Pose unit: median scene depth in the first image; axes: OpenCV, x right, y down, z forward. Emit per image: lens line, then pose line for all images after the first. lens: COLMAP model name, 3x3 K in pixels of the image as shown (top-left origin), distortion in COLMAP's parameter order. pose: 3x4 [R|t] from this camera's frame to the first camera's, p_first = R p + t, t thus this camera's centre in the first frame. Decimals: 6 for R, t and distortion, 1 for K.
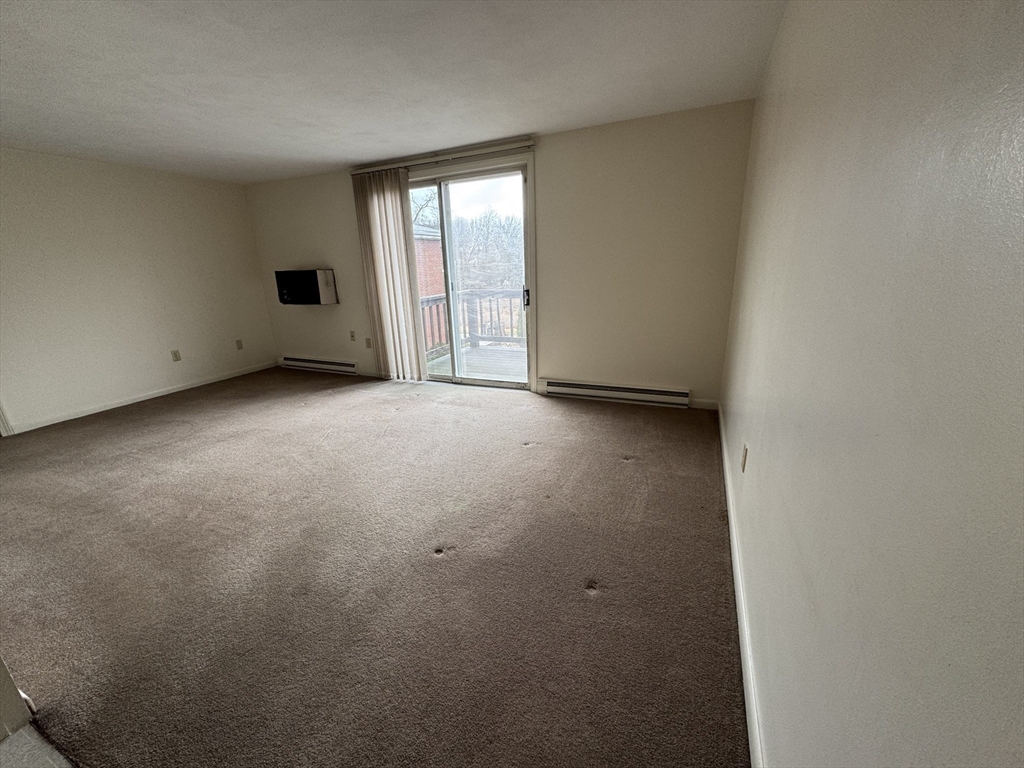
lens RADIAL K [[408.6, 0, 509.5], [0, 408.6, 387.6], [0, 0, 1]] dist [0.007638, 0.000045]
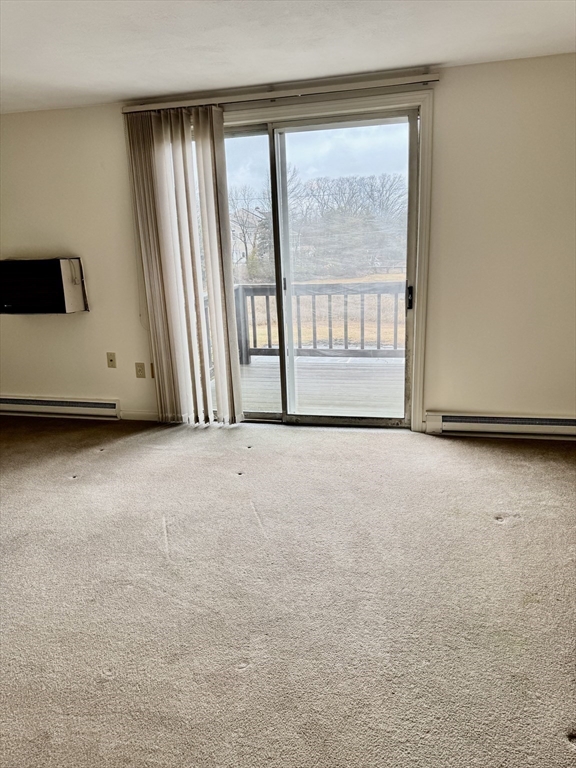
lens RADIAL K [[542.4, 0, 293.3], [0, 542.4, 383.4], [0, 0, 1]] dist [0.059125, -0.066726]
pose [[0.980972, -0.051160, 0.187290, -0.324212], [0.059119, 0.997559, -0.037156, -0.049250], [-0.184932, 0.047521, 0.981602, 0.129233]]
